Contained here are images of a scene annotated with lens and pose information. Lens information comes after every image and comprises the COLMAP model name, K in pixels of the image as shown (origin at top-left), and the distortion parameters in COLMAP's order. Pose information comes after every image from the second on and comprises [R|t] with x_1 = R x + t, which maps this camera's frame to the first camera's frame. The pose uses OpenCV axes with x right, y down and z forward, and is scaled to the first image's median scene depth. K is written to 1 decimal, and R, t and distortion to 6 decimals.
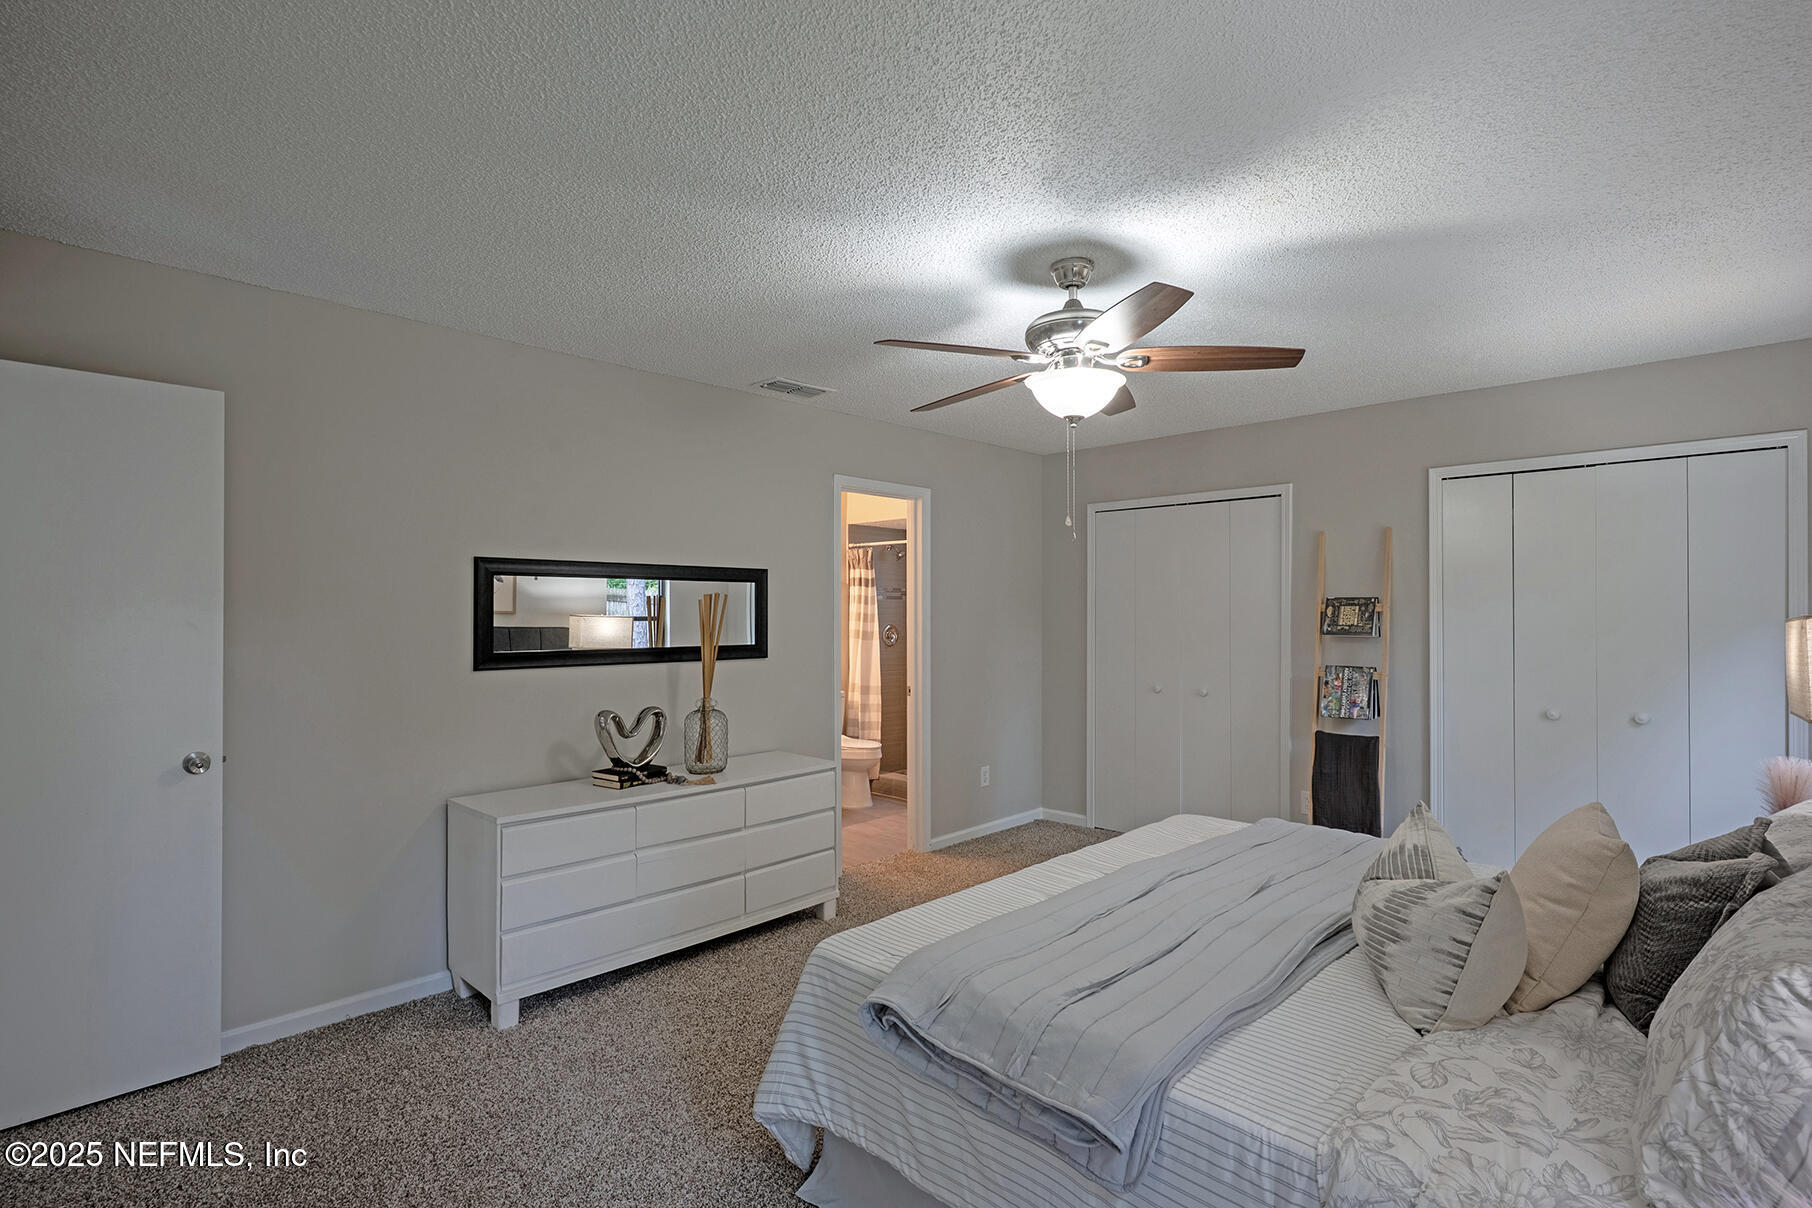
lens RADIAL K [[878.8, 0, 908.1], [0, 878.8, 610.7], [0, 0, 1]] dist [-0.005320, 0.002597]
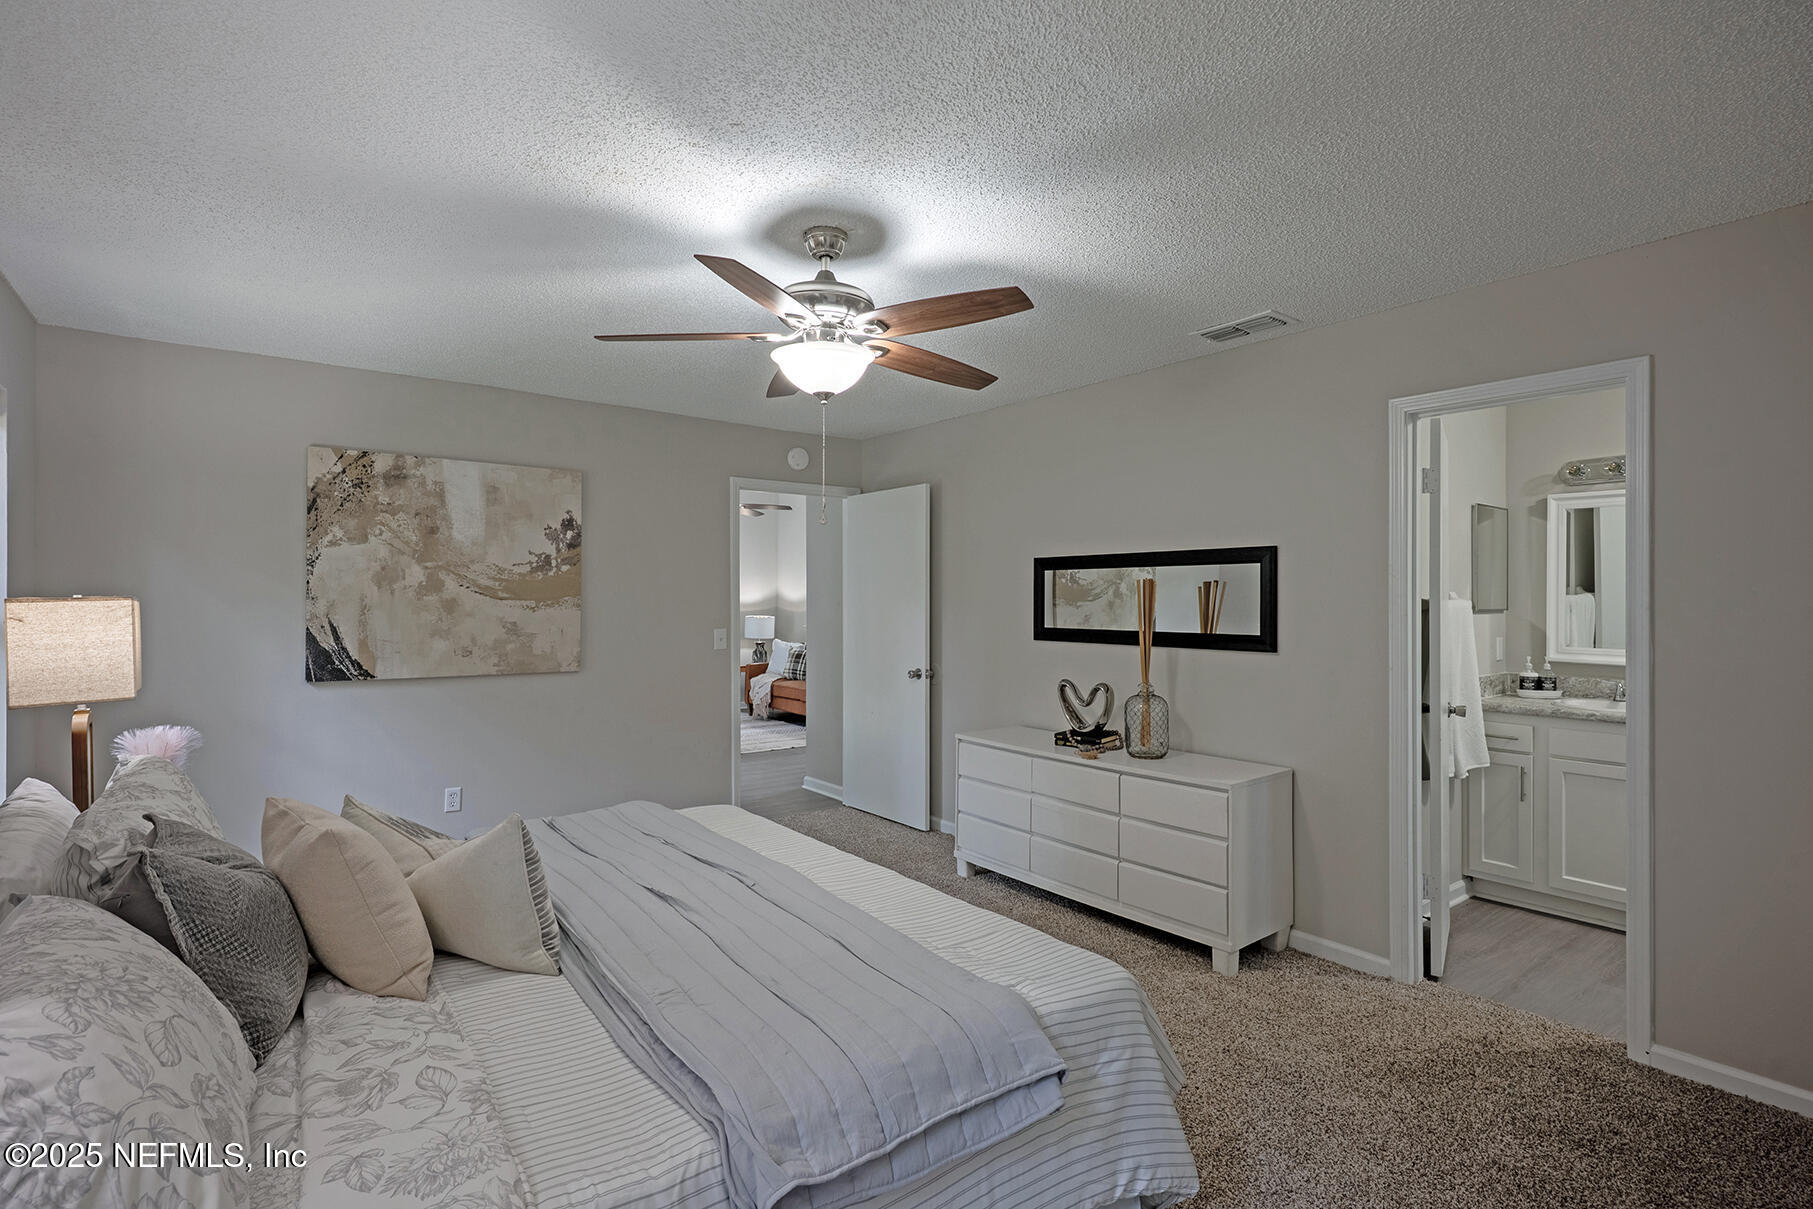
lens RADIAL K [[781.8, 0, 877.4], [0, 781.8, 609.5], [0, 0, 1]] dist [-0.013390, 0.000105]
pose [[-0.122889, 0.004903, -0.992408, 0.706410], [-0.008373, 0.999947, 0.005977, 0.013115], [0.992385, 0.009044, -0.122841, 0.817552]]
